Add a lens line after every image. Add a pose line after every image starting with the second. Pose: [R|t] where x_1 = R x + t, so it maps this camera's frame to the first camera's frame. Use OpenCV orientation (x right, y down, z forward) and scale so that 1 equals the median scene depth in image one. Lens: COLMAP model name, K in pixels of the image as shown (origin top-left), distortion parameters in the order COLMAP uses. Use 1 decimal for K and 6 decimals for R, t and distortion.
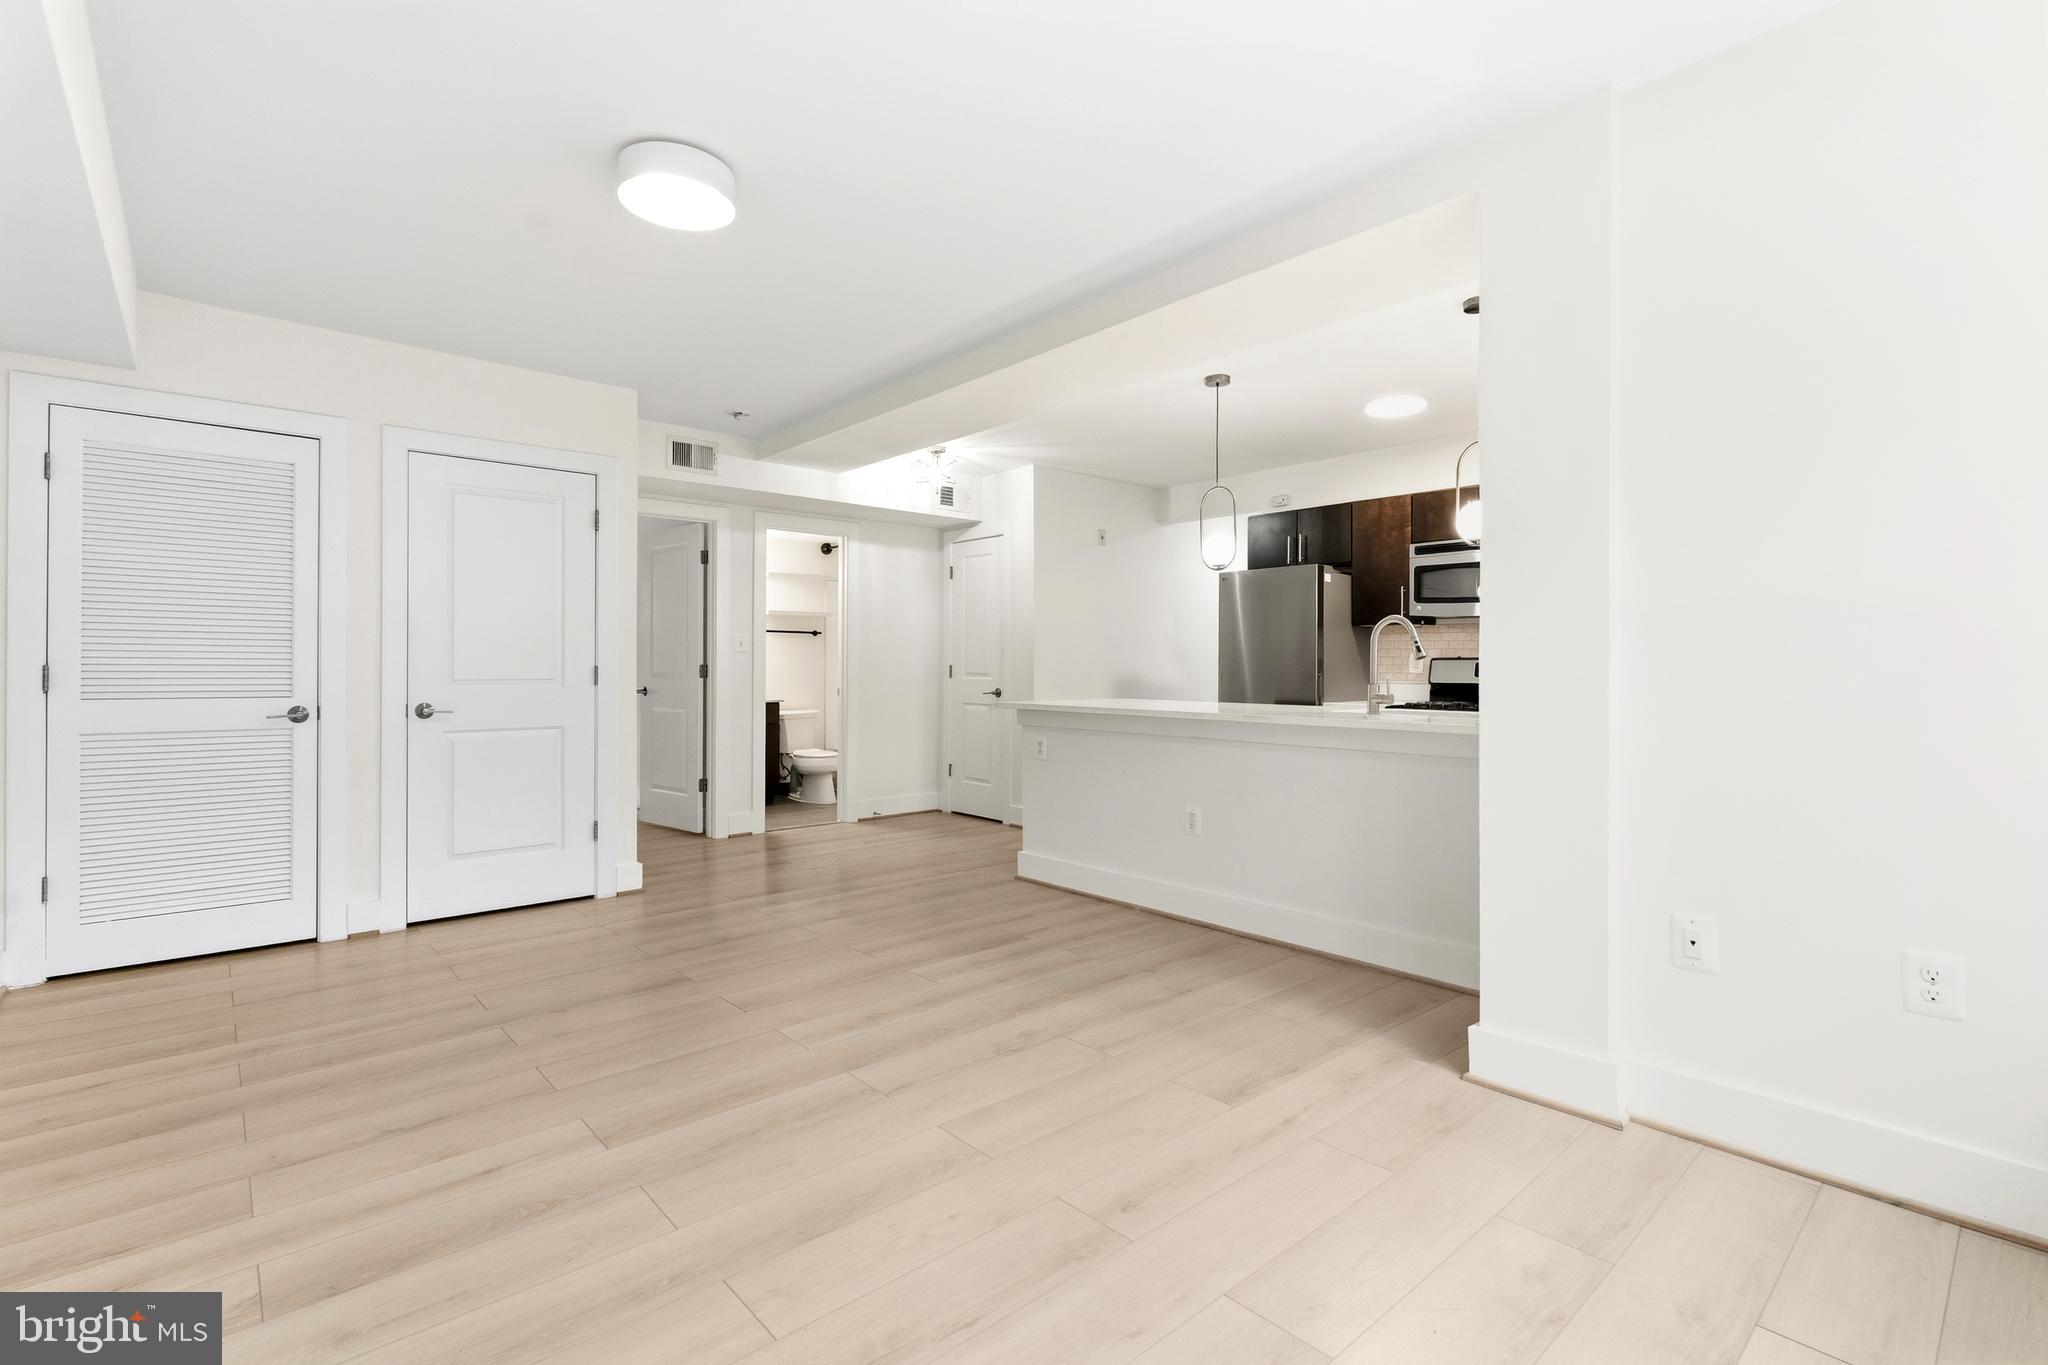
lens RADIAL K [[907.1, 0, 1065.0], [0, 907.1, 671.1], [0, 0, 1]] dist [-0.002532, -0.000980]
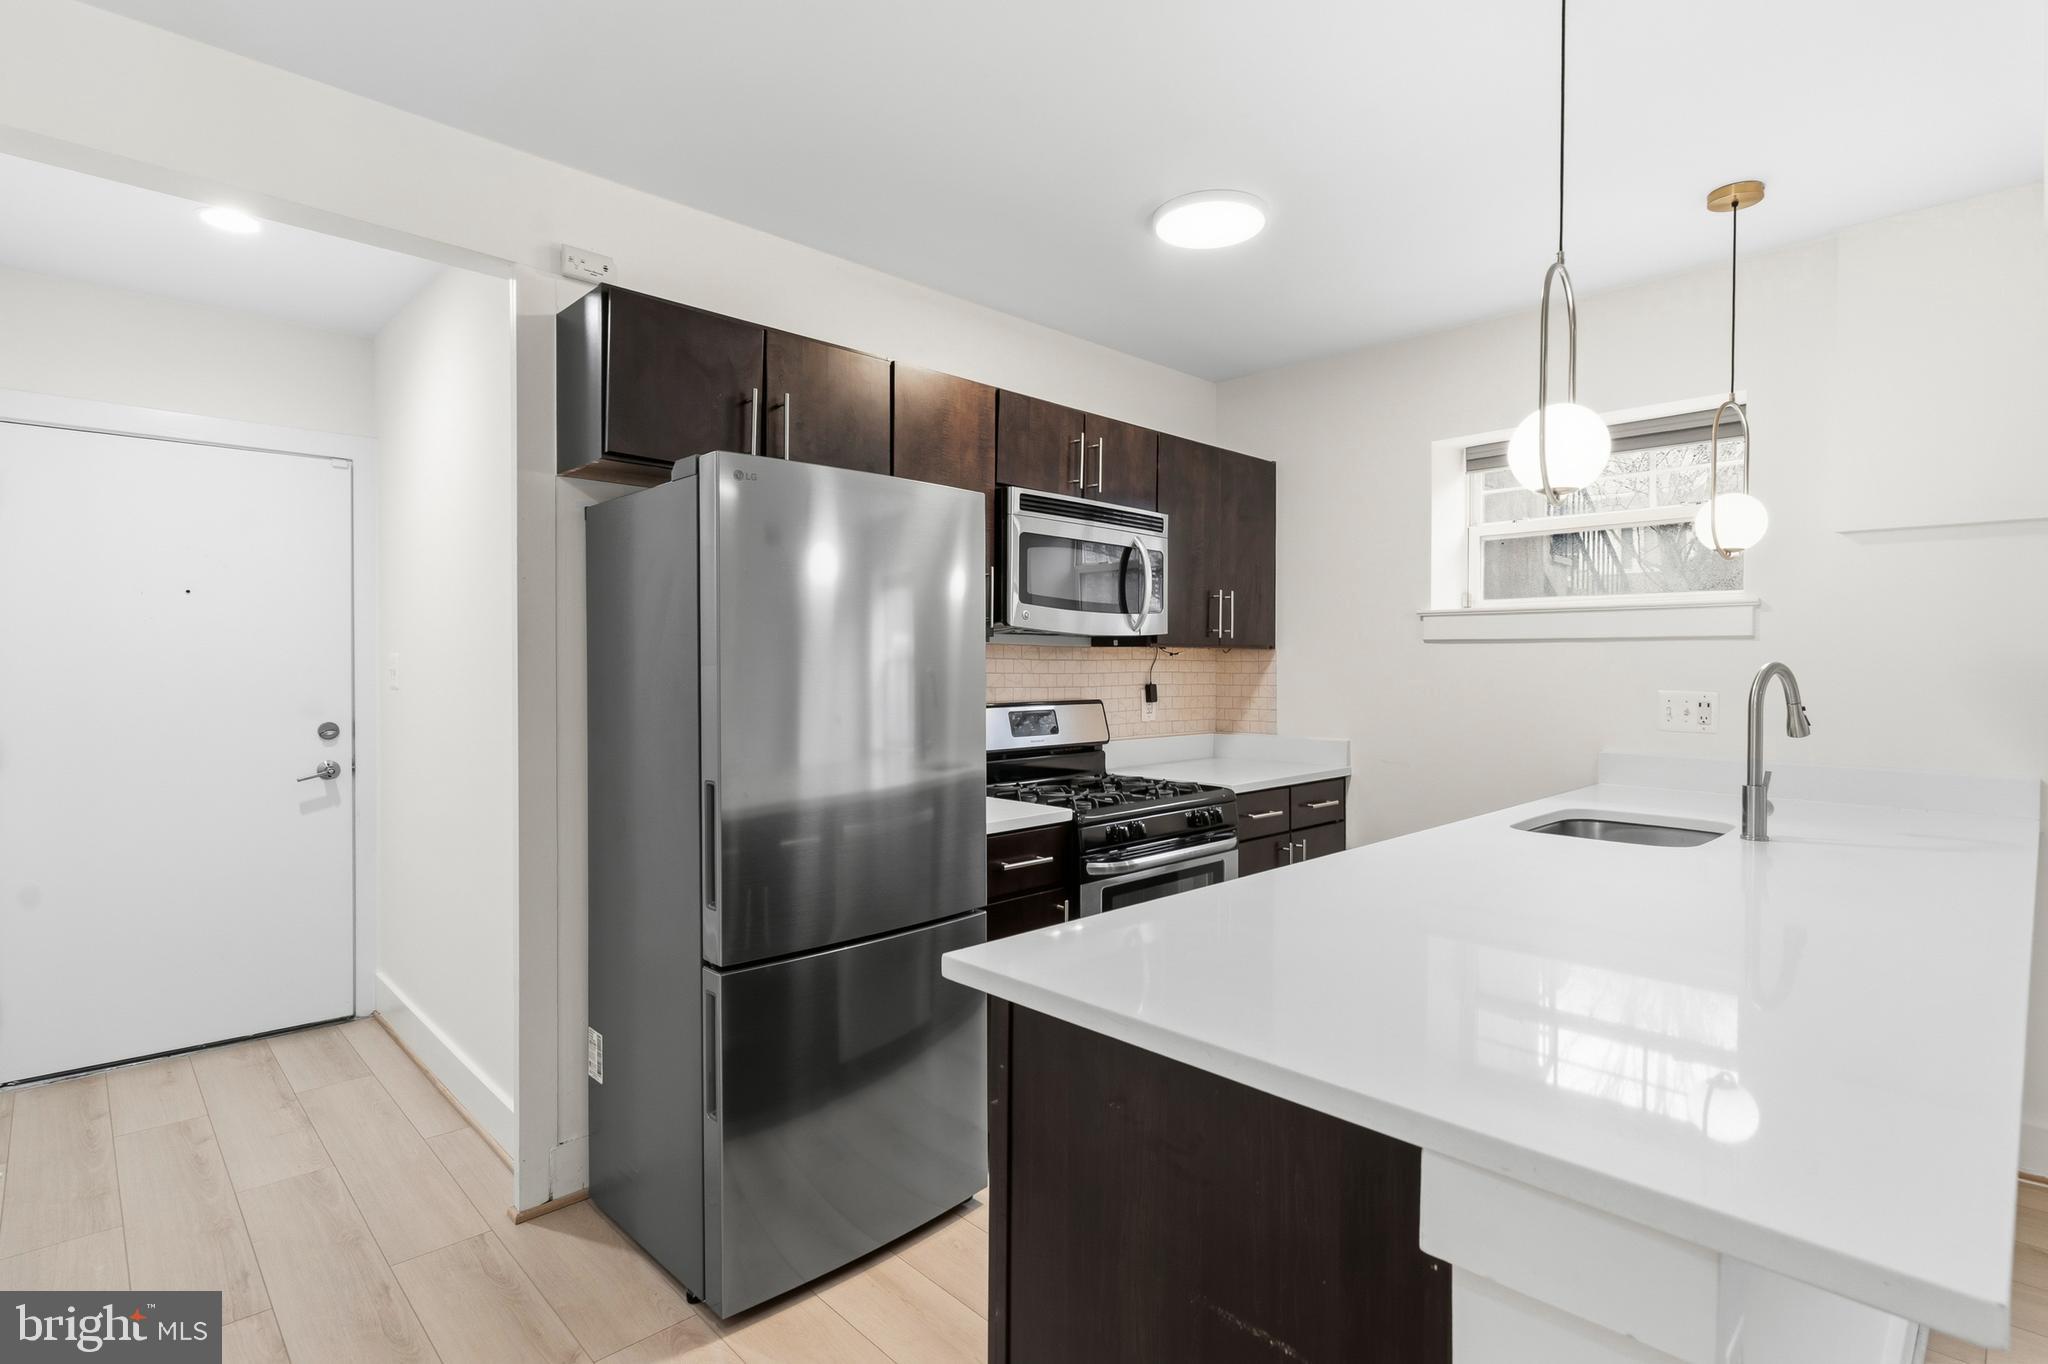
lens RADIAL K [[985.8, 0, 1031.0], [0, 985.8, 670.8], [0, 0, 1]] dist [0.004267, 0.000085]
pose [[-0.002308, -0.007391, 0.999970, -0.176658], [0.000002, 0.999973, 0.007391, -0.040628], [-0.999997, 0.000020, -0.002308, 0.996882]]
